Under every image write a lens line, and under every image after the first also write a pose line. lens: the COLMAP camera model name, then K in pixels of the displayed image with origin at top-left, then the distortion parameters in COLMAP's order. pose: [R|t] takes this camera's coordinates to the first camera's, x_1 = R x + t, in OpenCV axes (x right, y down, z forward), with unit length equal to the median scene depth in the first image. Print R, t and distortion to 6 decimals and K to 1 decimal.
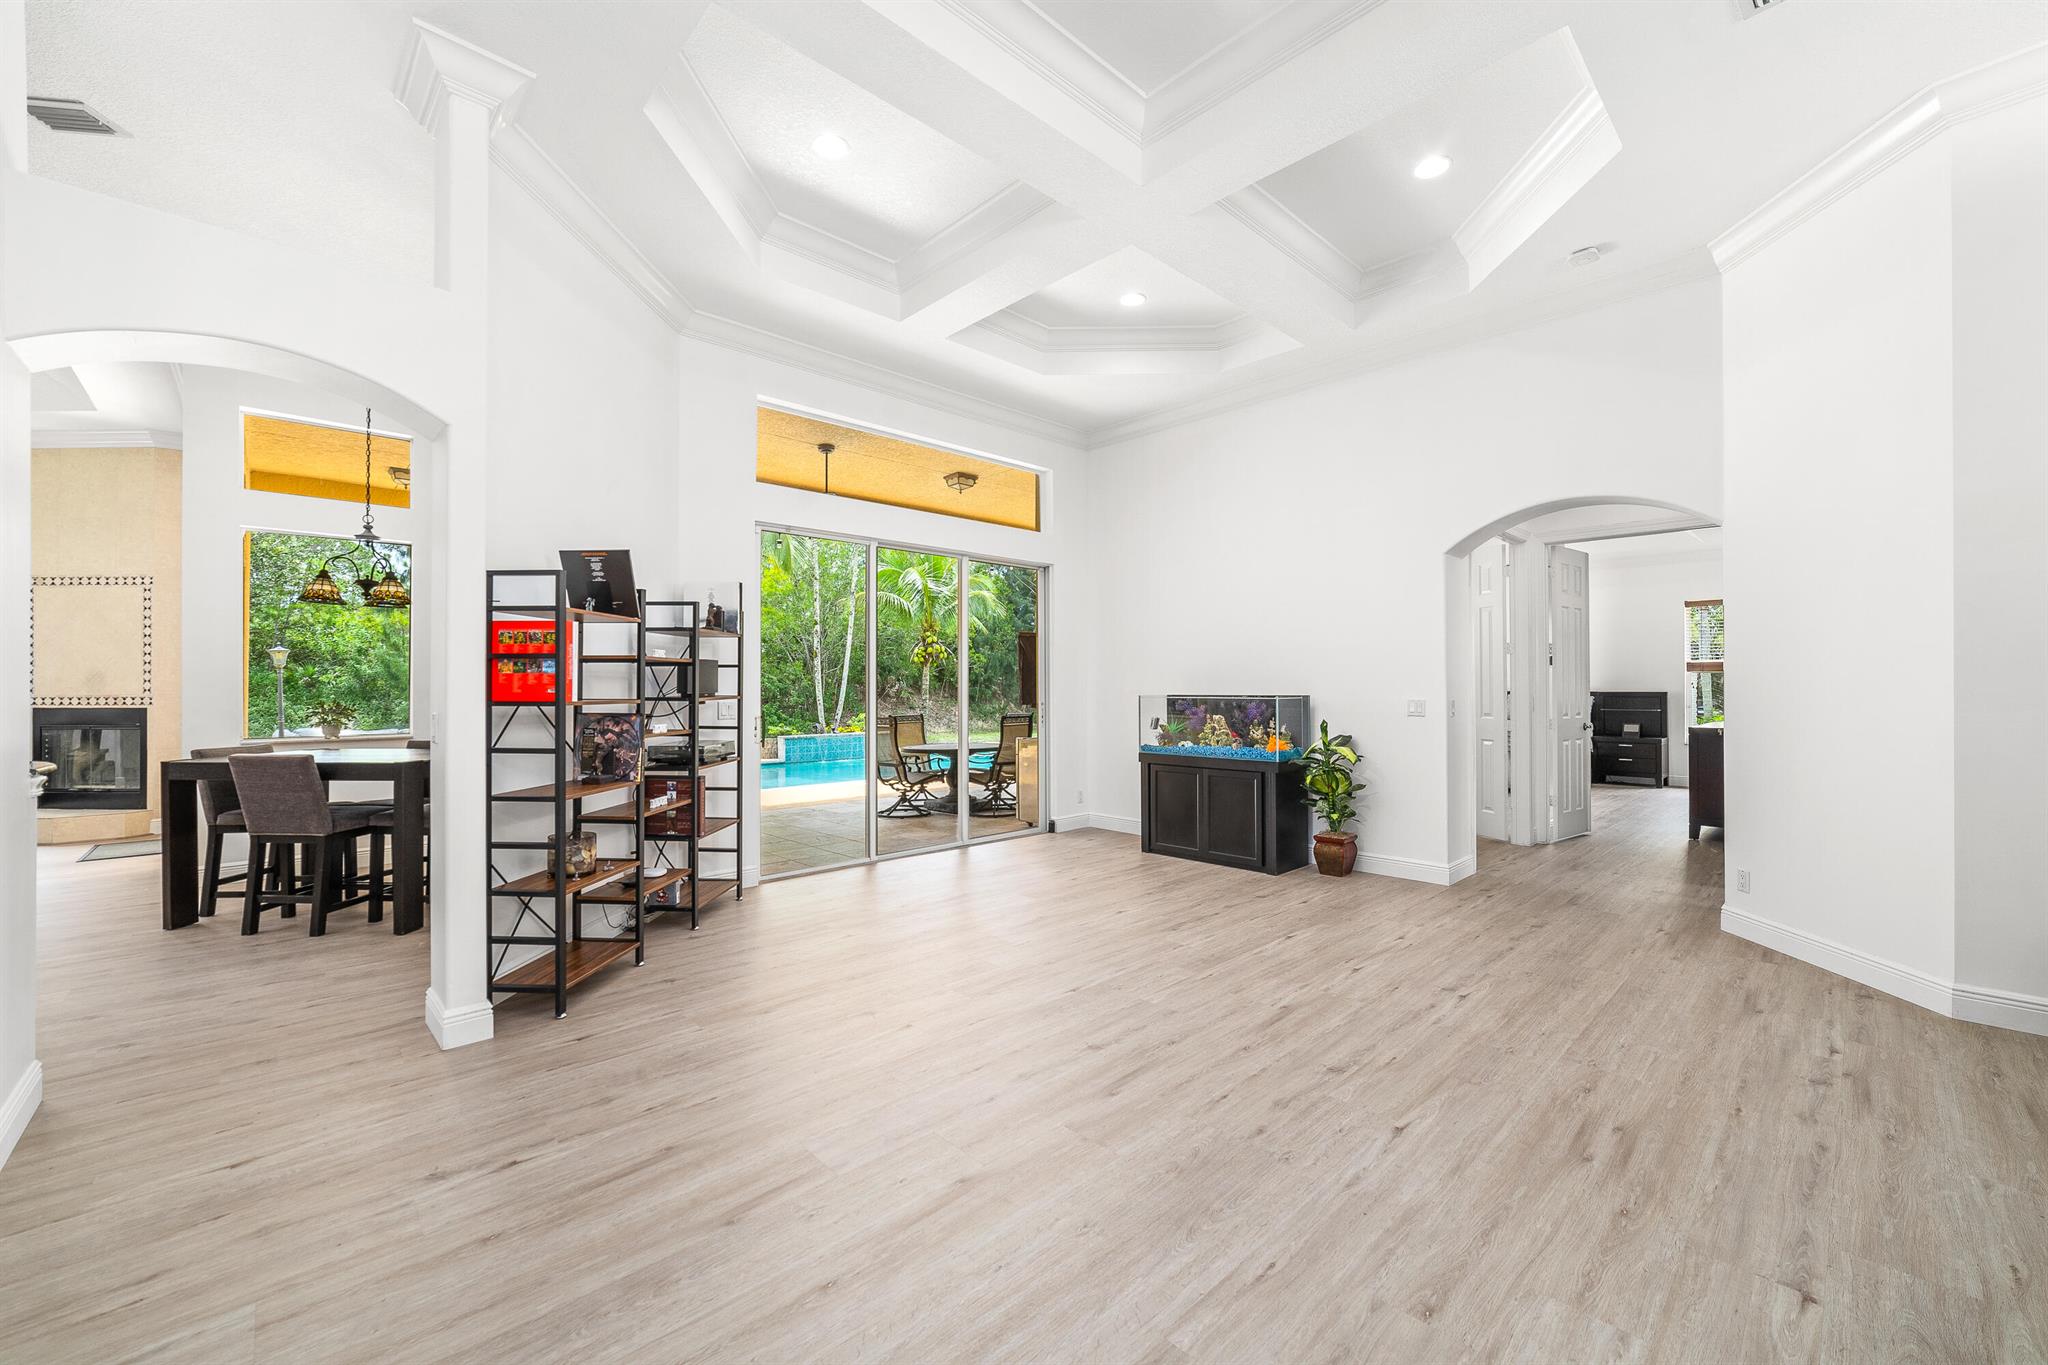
lens RADIAL K [[803.3, 0, 1046.6], [0, 803.3, 681.5], [0, 0, 1]] dist [-0.021042, 0.008284]
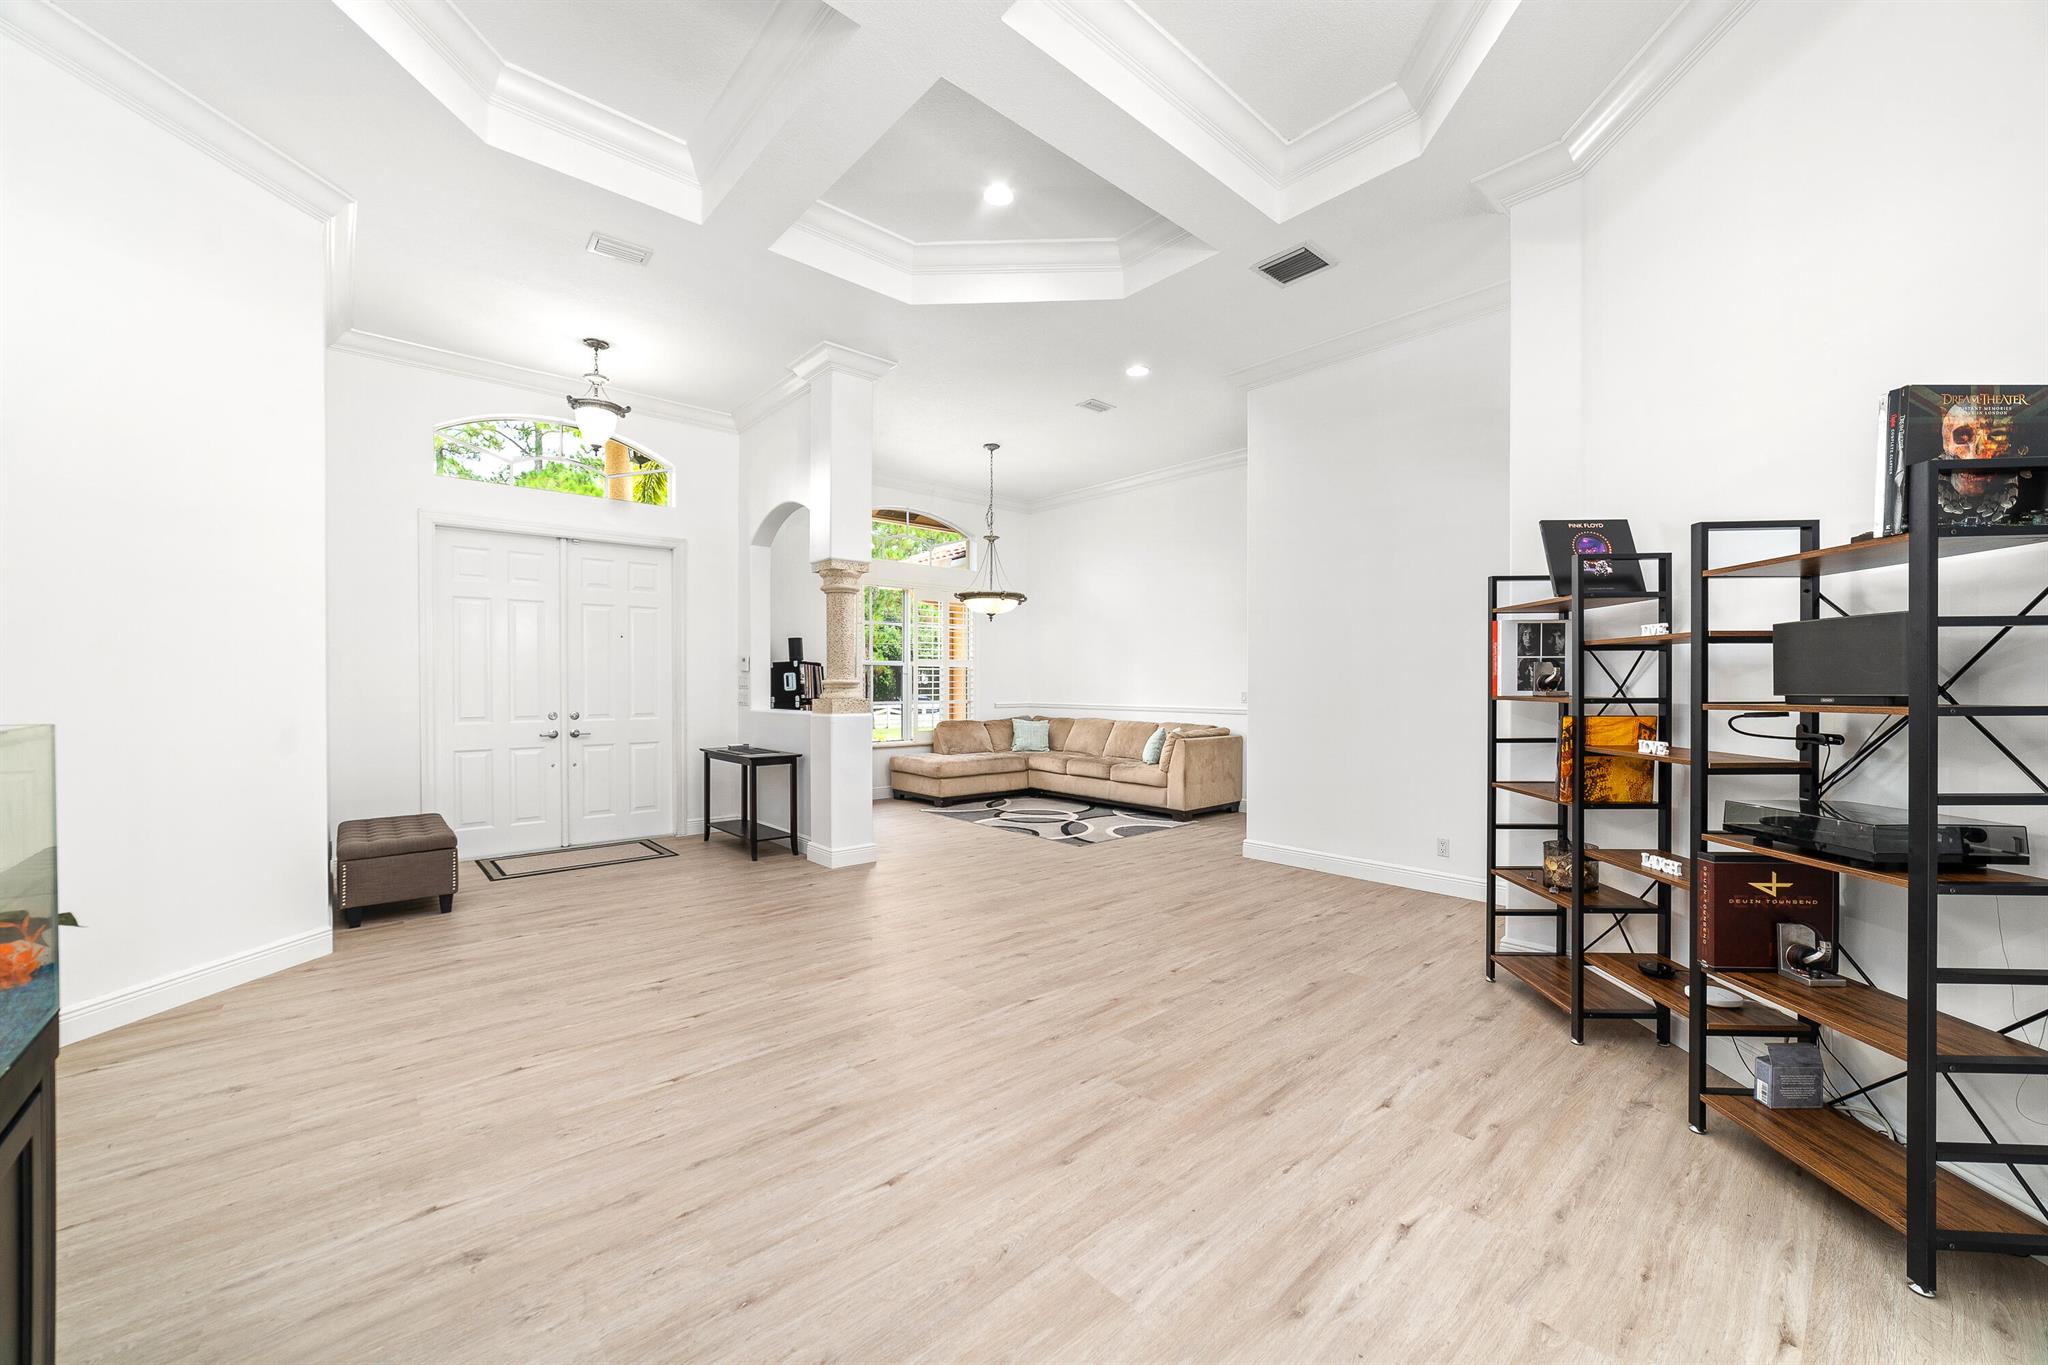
lens RADIAL K [[796.4, 0, 1021.8], [0, 796.4, 692.3], [0, 0, 1]] dist [0.000121, 0.000243]
pose [[-0.998602, 0.001033, 0.052847, -0.006057], [0.001514, 0.999958, 0.009056, 0.003655], [-0.052835, 0.009123, -0.998562, 1.451773]]
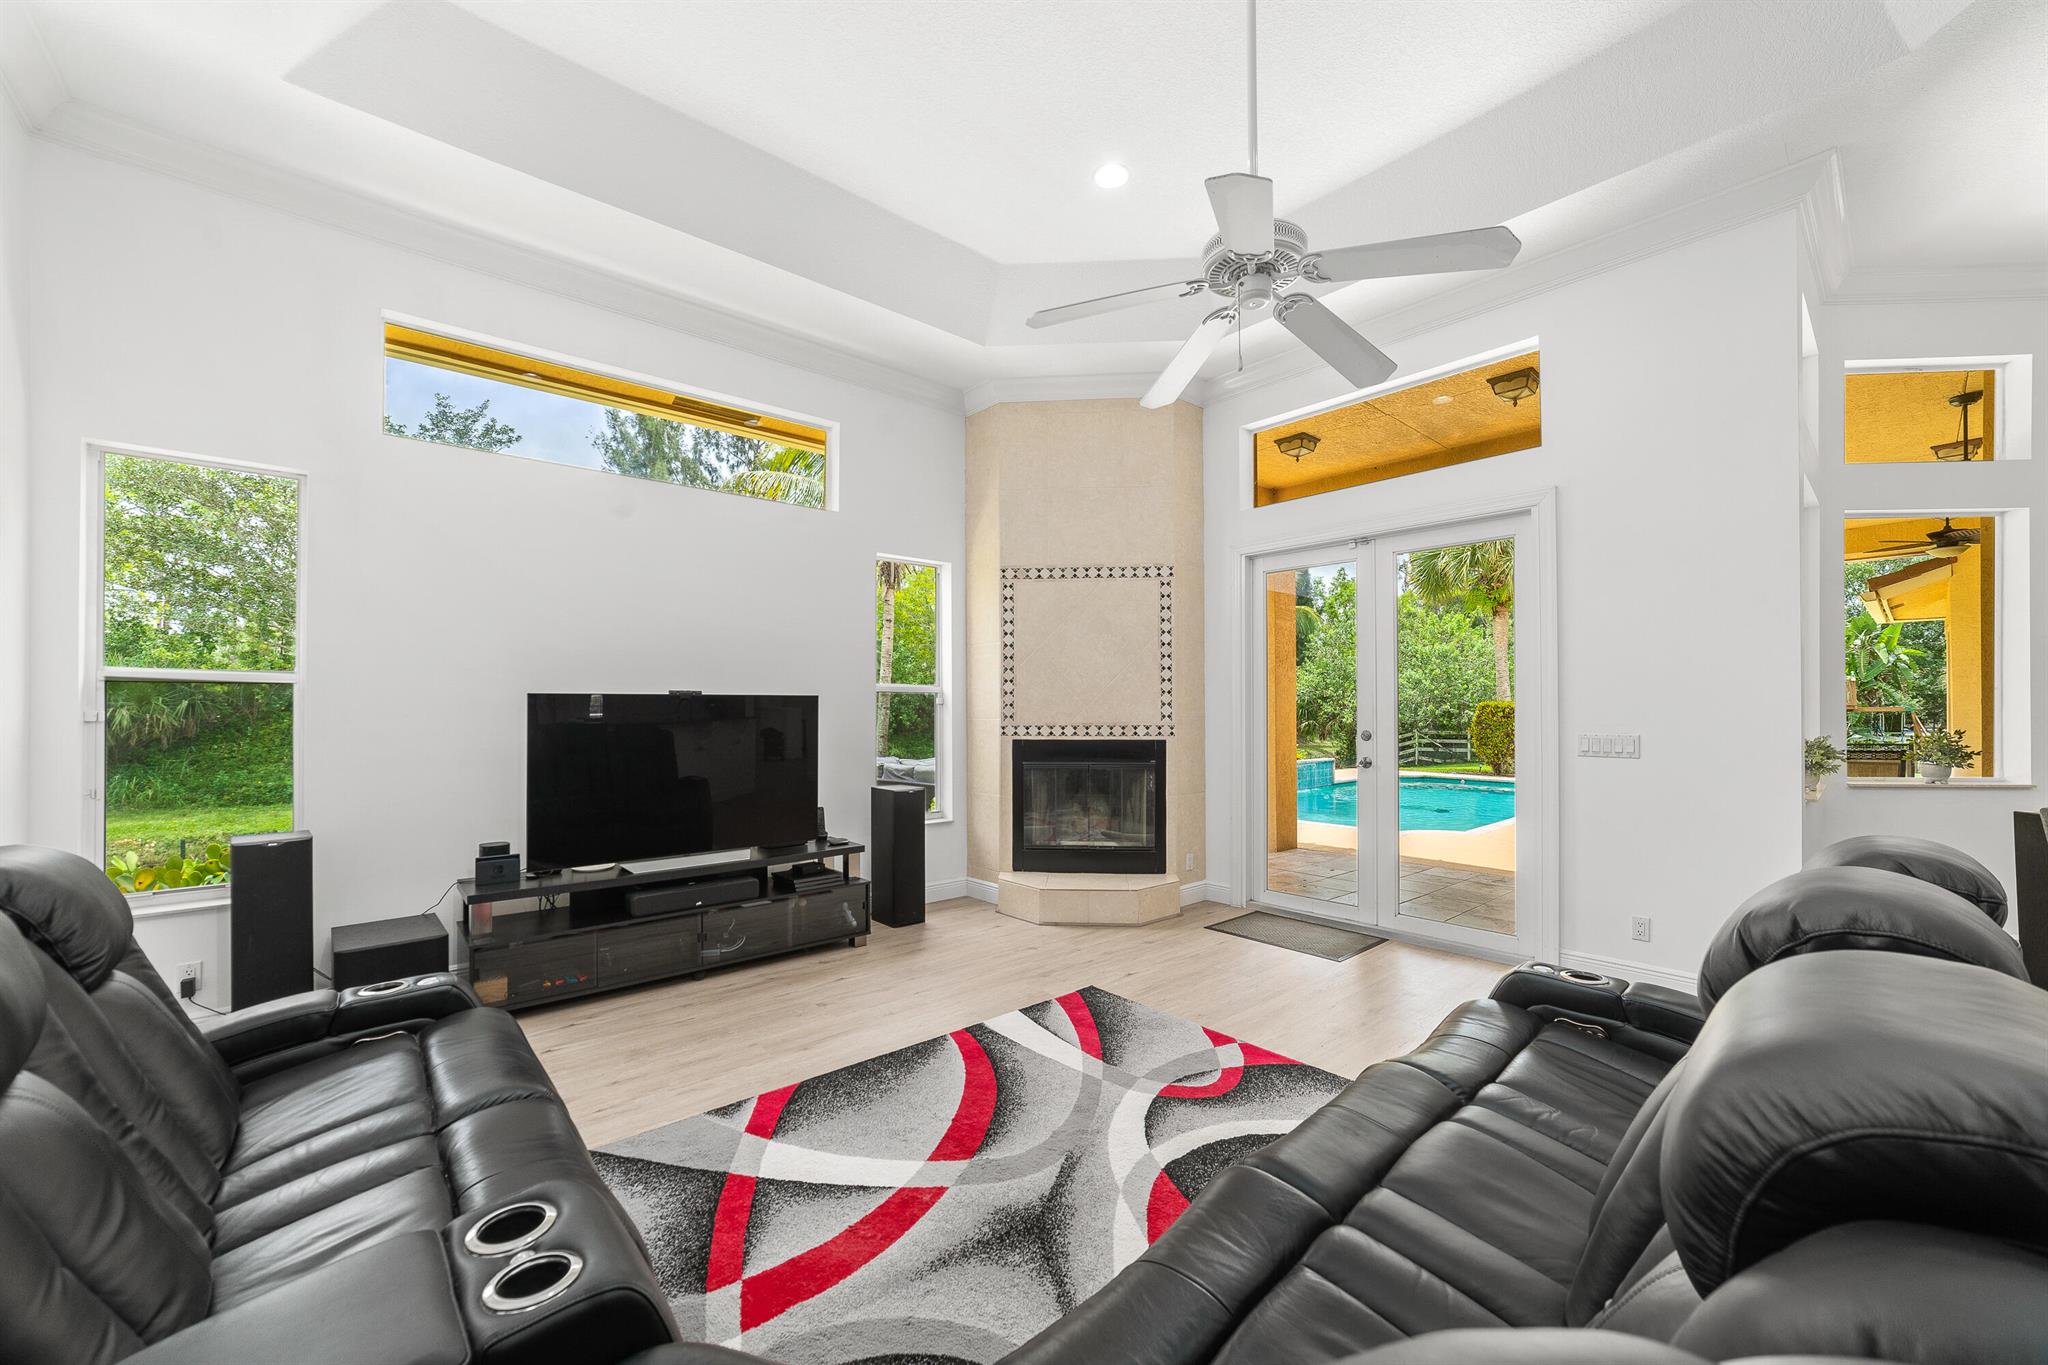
lens RADIAL K [[797.1, 0, 1029.0], [0, 797.1, 696.1], [0, 0, 1]] dist [-0.024152, 0.009807]
pose [[0.998951, -0.000264, -0.045794, -1.857274], [-0.000063, 0.999975, -0.007133, -0.004364], [0.045795, 0.007128, 0.998925, 0.354174]]
